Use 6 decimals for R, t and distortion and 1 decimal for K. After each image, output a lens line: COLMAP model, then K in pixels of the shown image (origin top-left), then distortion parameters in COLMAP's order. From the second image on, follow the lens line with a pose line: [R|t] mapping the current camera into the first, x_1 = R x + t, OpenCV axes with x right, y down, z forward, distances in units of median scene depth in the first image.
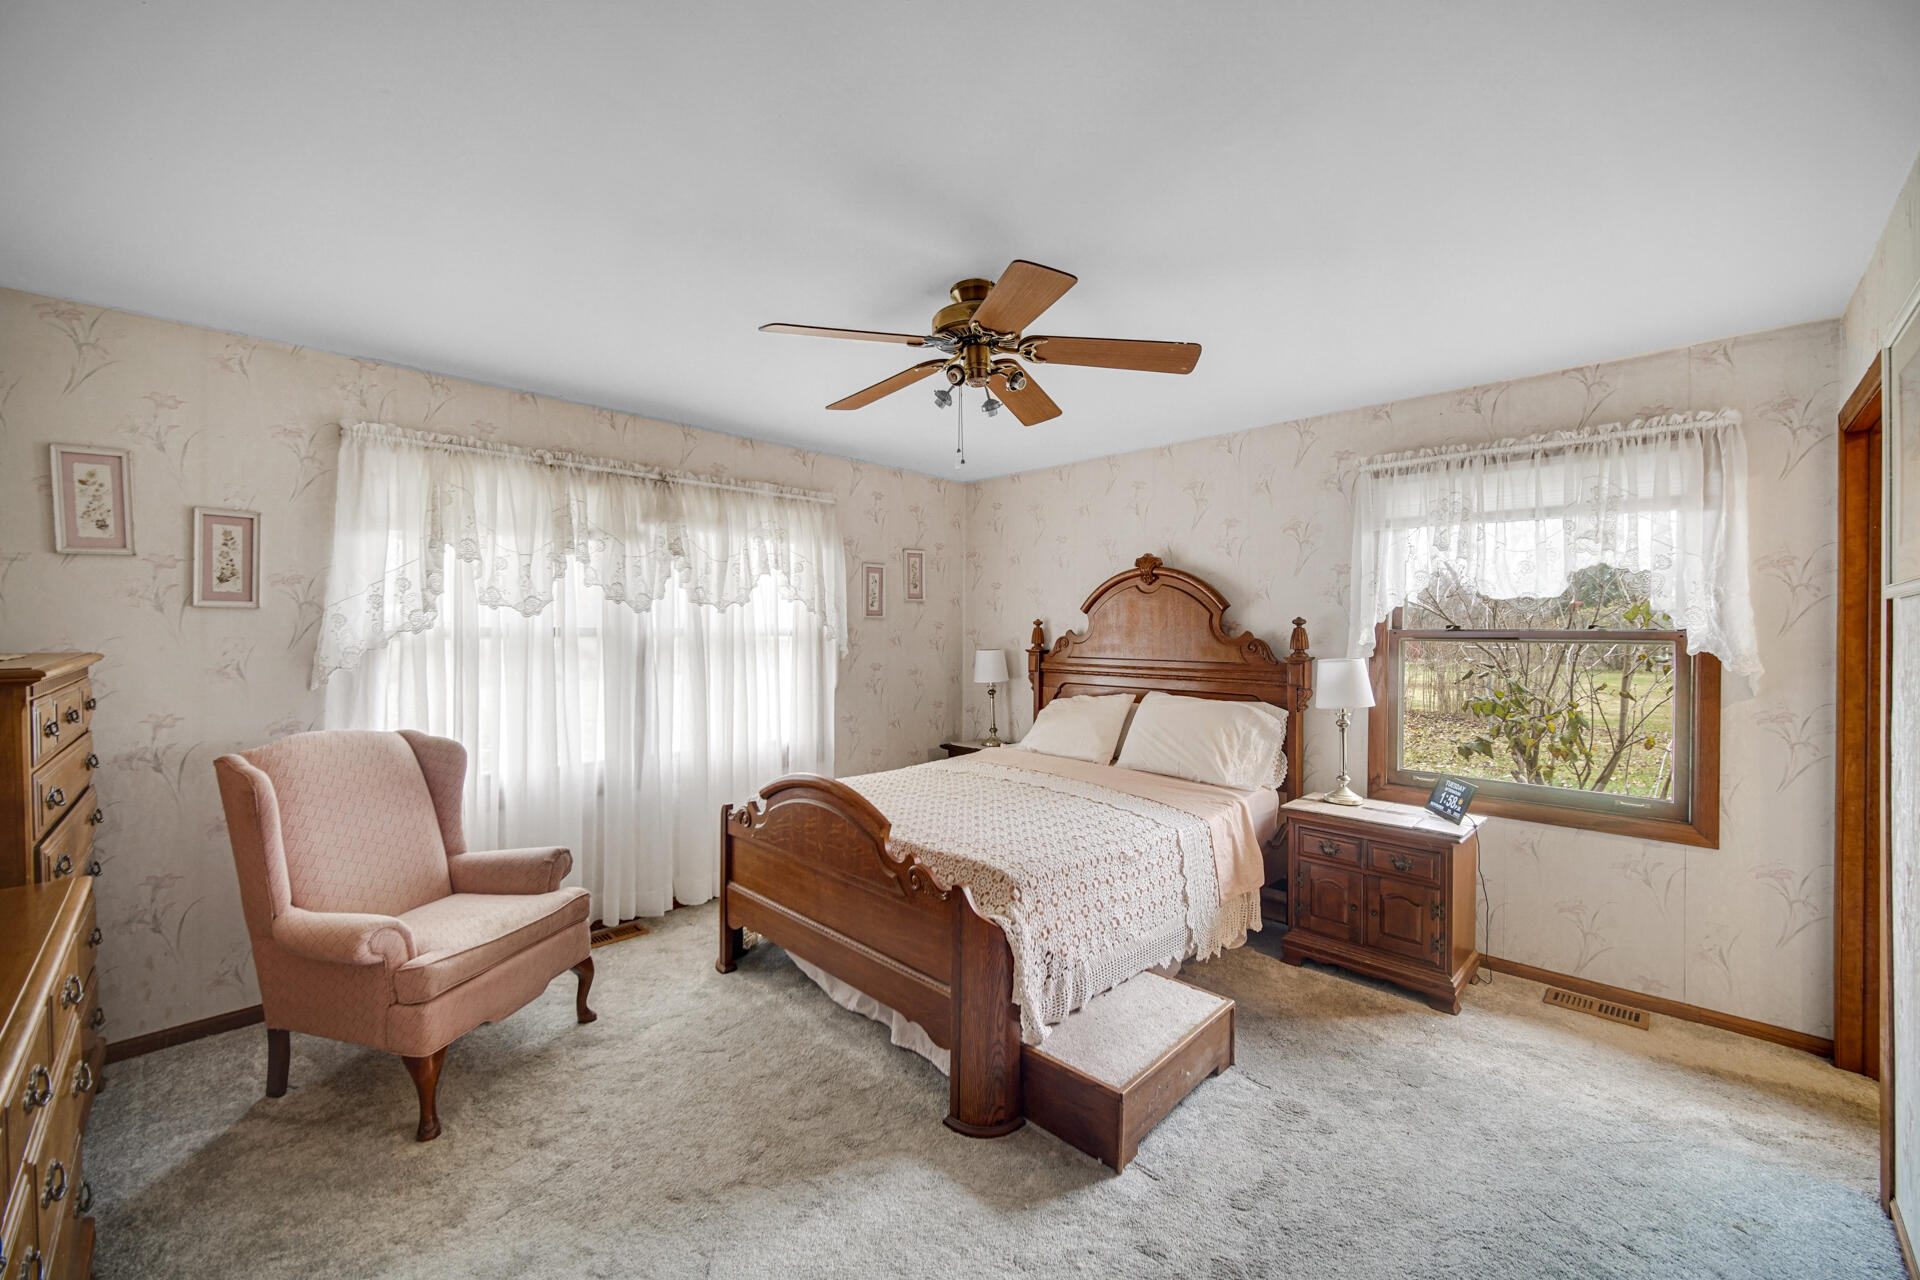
lens RADIAL K [[759.0, 0, 959.4], [0, 759.0, 631.0], [0, 0, 1]] dist [-0.000731, -0.000044]
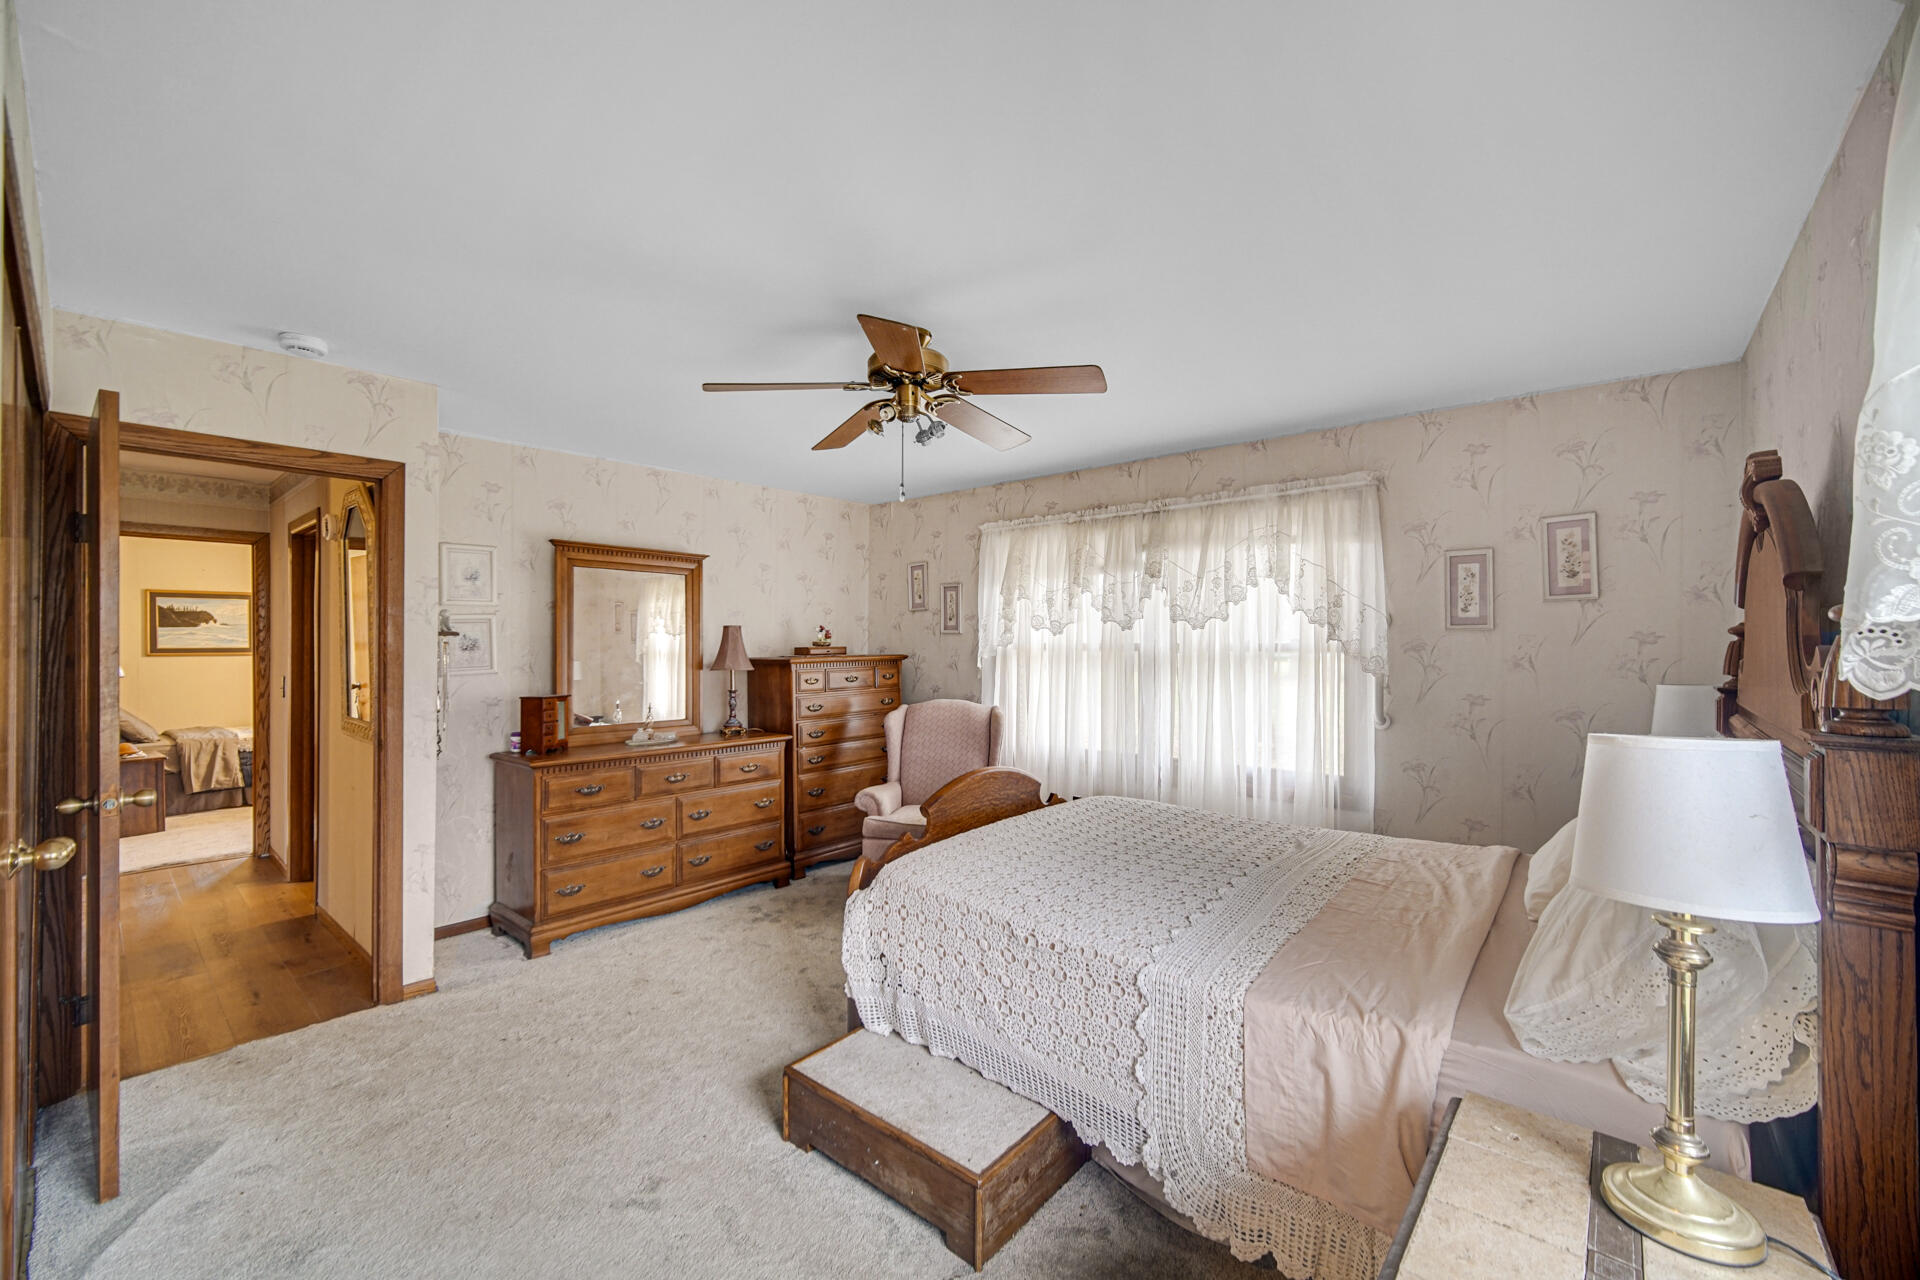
lens RADIAL K [[759.0, 0, 956.1], [0, 759.0, 643.6], [0, 0, 1]] dist [-0.000731, -0.000044]
pose [[0.064471, -0.004686, -0.997909, 0.713327], [-0.006085, 0.999969, -0.005089, 0.004326], [0.997901, 0.006400, 0.064441, 0.637780]]
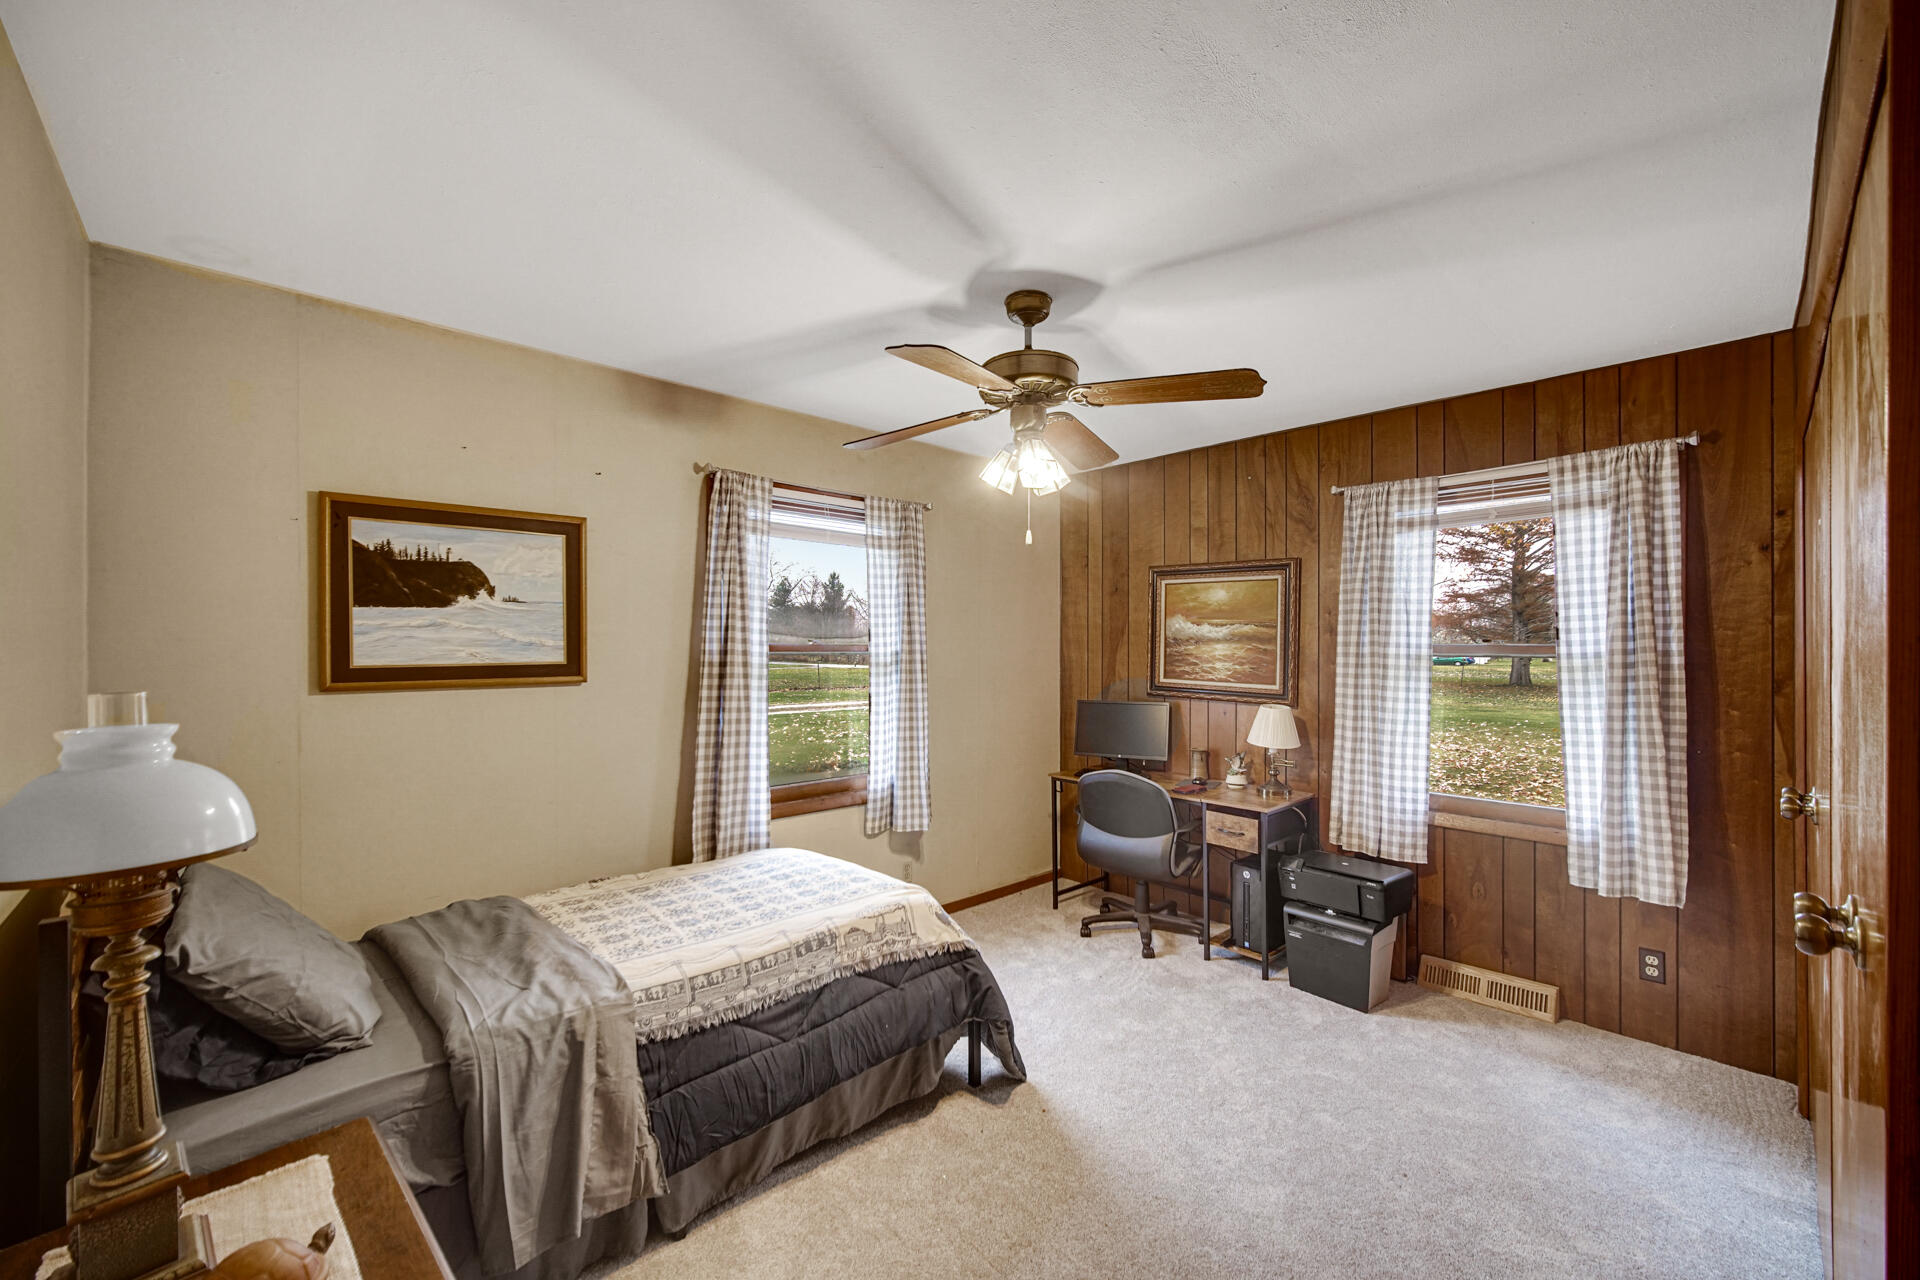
lens RADIAL K [[769.1, 0, 962.5], [0, 769.1, 637.1], [0, 0, 1]] dist [0.001666, 0.000099]
pose [[-0.034148, -0.002565, -0.999413, 0.423474], [-0.003910, 0.999989, -0.002433, 0.001626], [0.999409, 0.003825, -0.034158, 0.359544]]
